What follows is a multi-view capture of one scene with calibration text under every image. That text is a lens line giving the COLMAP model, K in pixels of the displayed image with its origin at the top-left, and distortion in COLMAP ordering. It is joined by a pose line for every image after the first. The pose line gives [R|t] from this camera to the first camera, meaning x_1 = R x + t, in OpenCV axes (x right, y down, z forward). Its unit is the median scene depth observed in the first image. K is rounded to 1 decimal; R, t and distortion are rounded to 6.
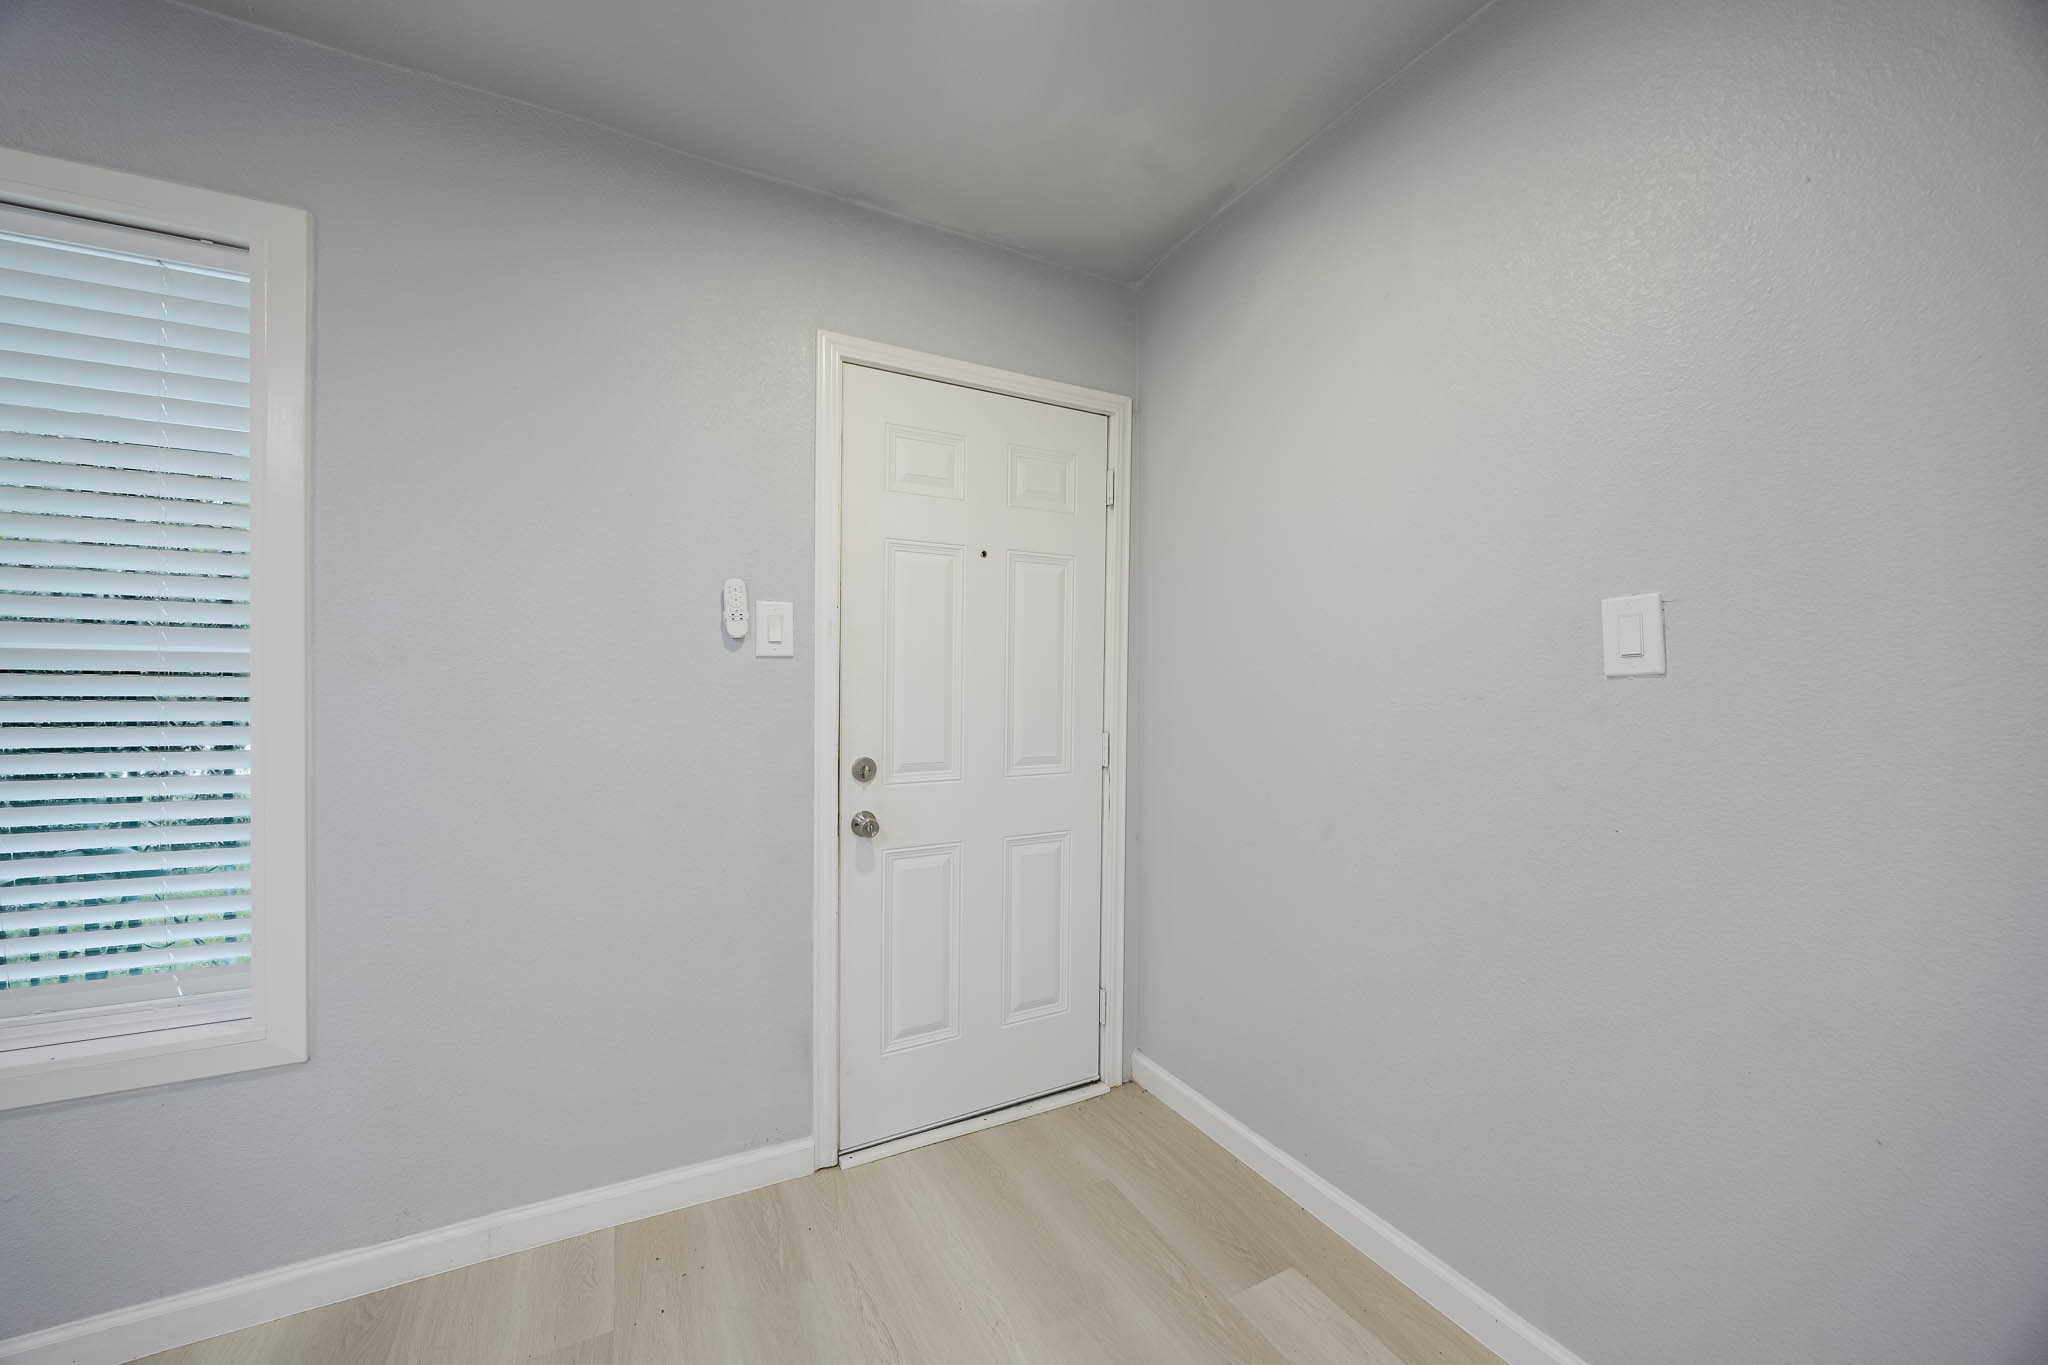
lens RADIAL K [[805.8, 0, 1030.3], [0, 805.8, 712.0], [0, 0, 1]] dist [0.002302, -0.000752]
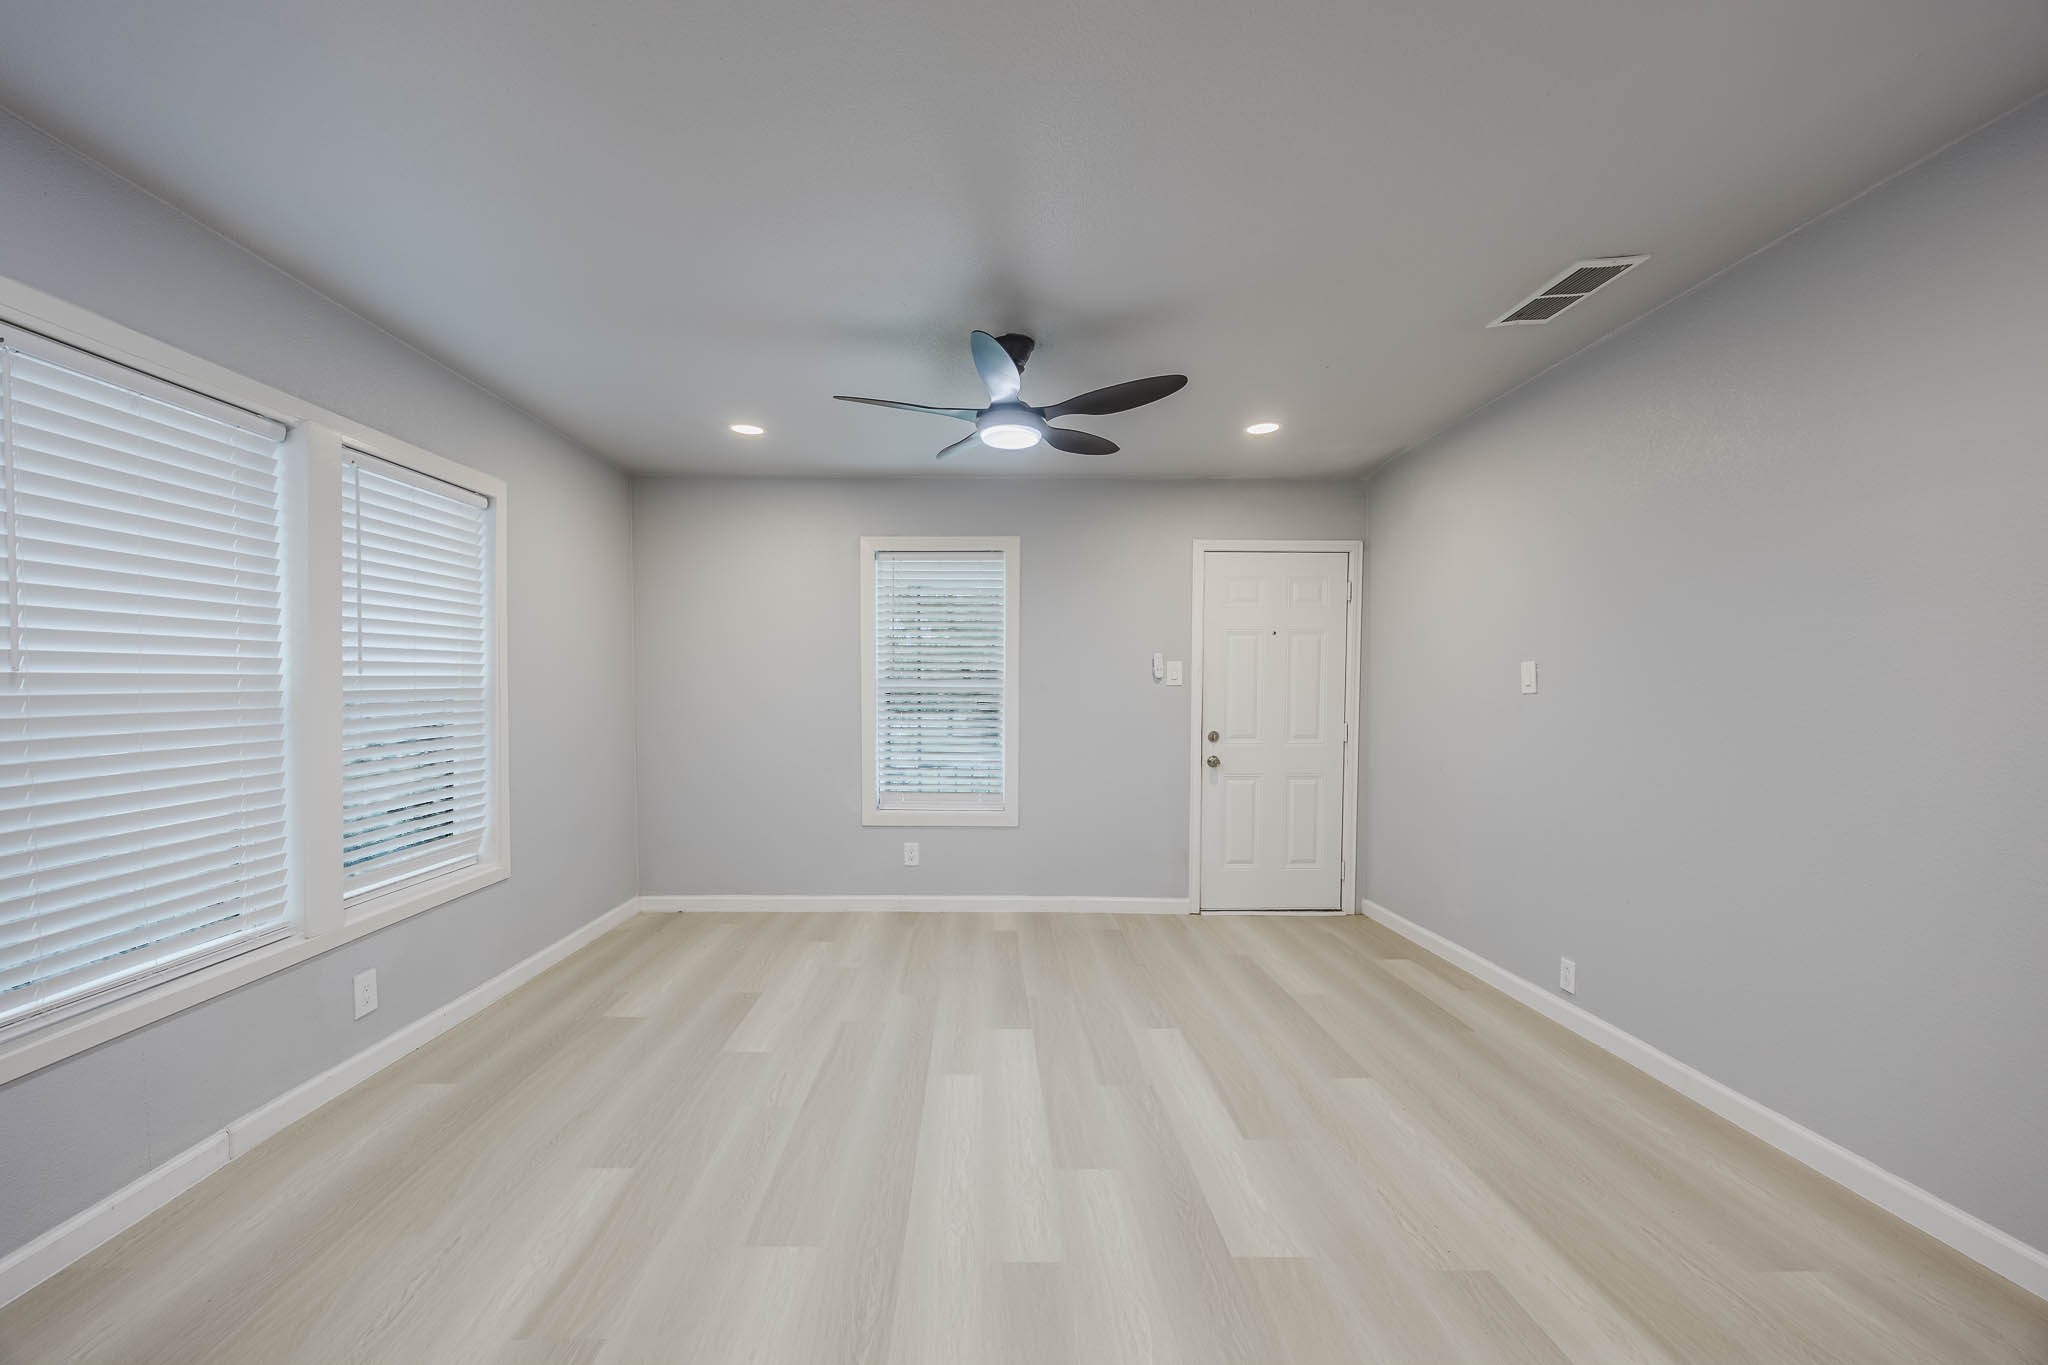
lens RADIAL K [[805.8, 0, 993.7], [0, 805.8, 715.5], [0, 0, 1]] dist [0.002302, -0.000752]
pose [[0.890310, 0.005584, -0.455321, 0.257886], [-0.009565, 0.999934, -0.006439, 0.034251], [0.455255, 0.010088, 0.890304, -1.217465]]
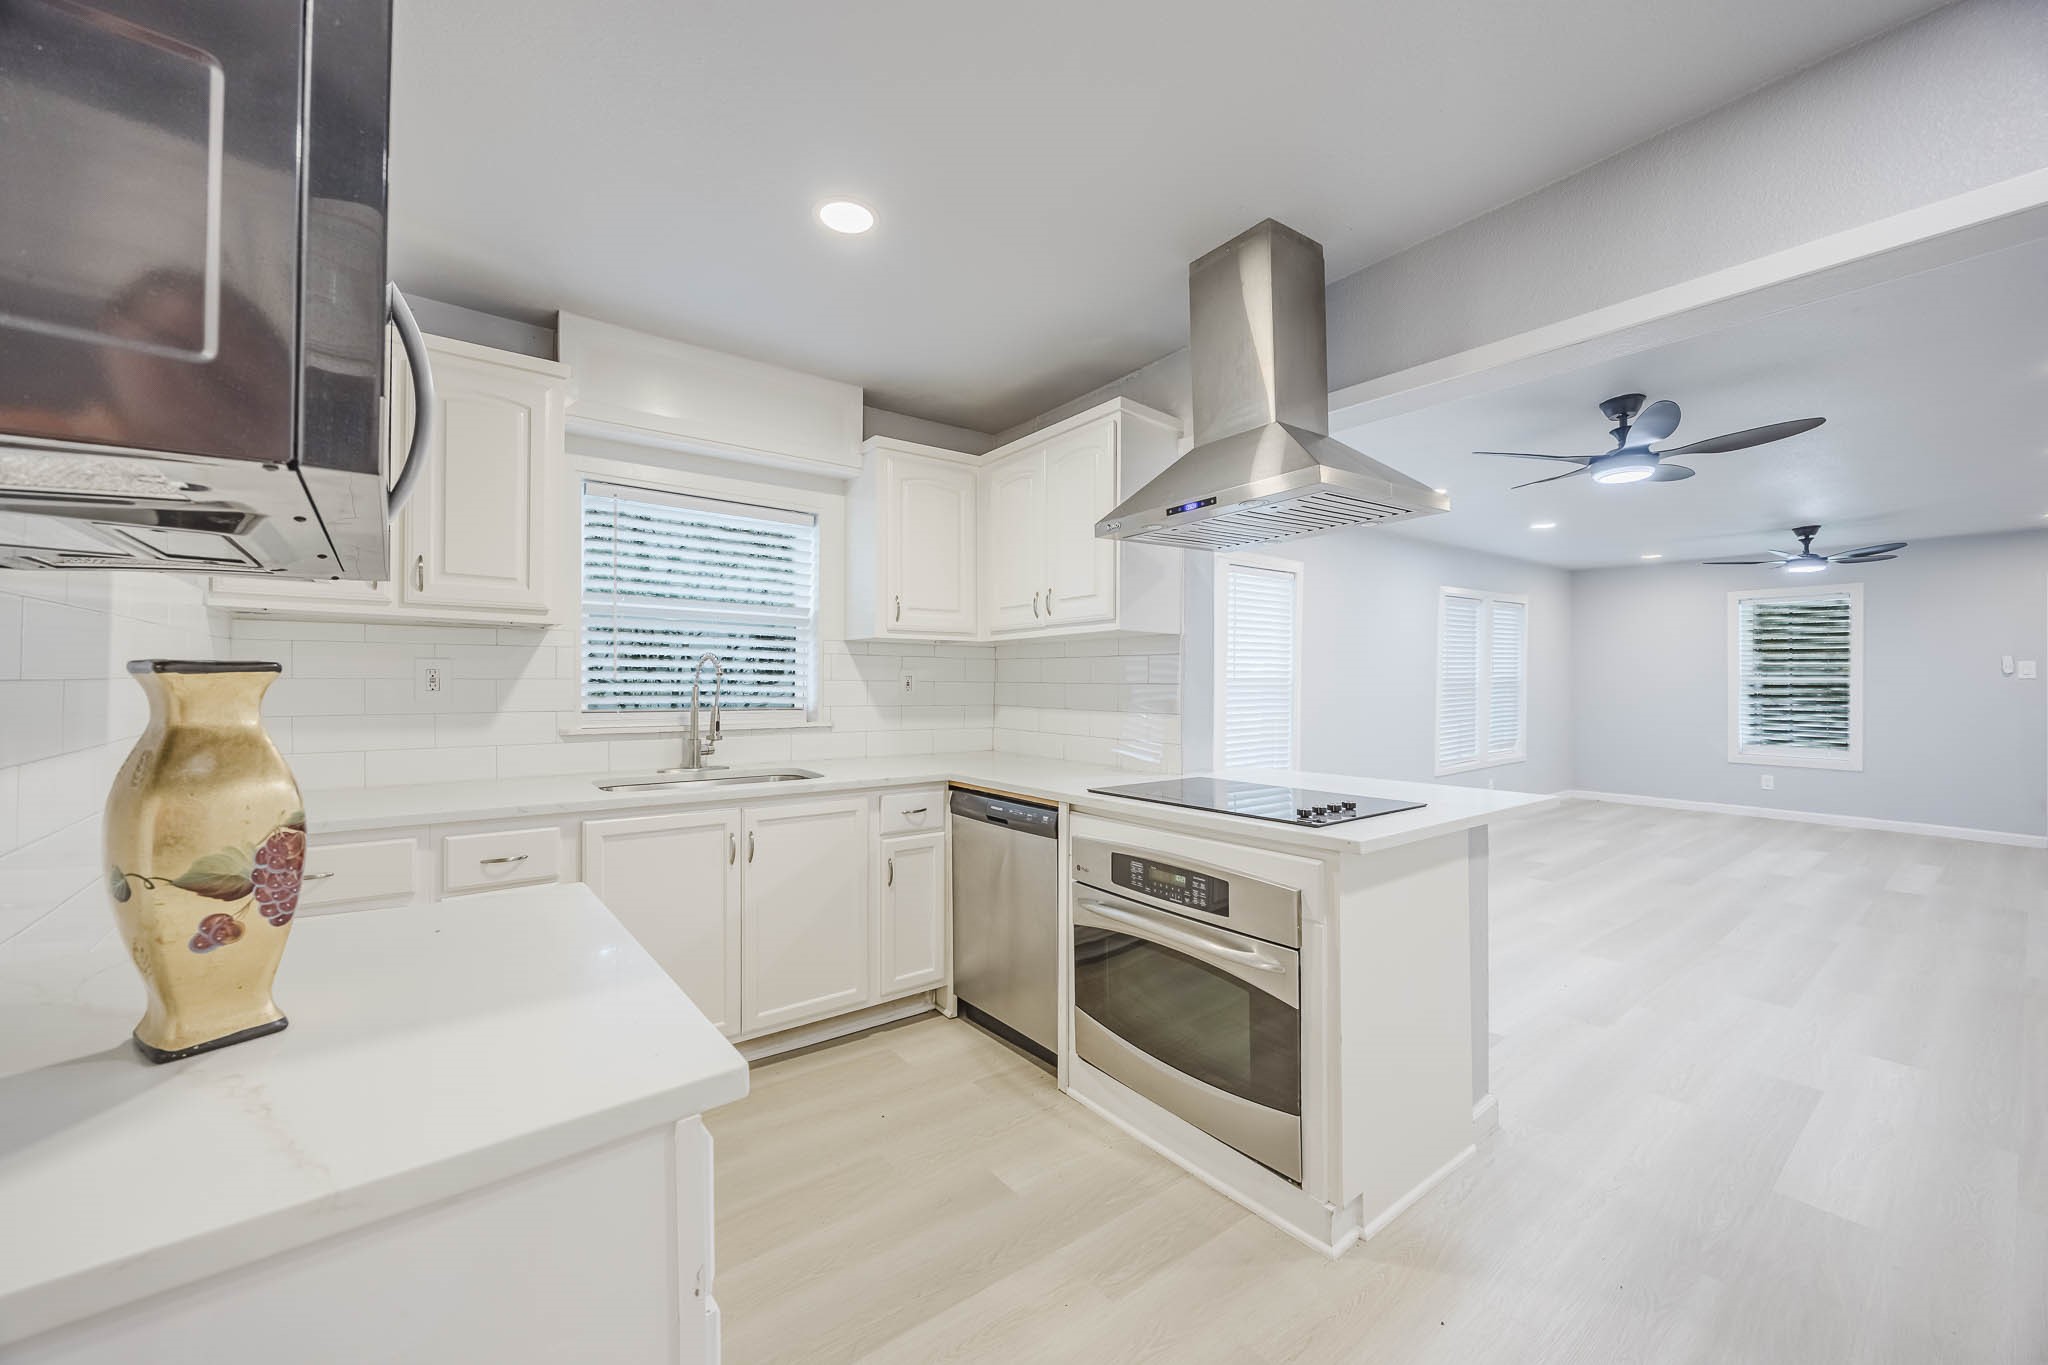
lens RADIAL K [[805.8, 0, 1009.5], [0, 805.8, 681.3], [0, 0, 1]] dist [0.002302, -0.000752]
pose [[0.172013, -0.008264, -0.985060, 2.016585], [-0.033933, 0.999322, -0.014309, 0.115318], [0.984510, 0.035887, 0.171616, -3.306956]]
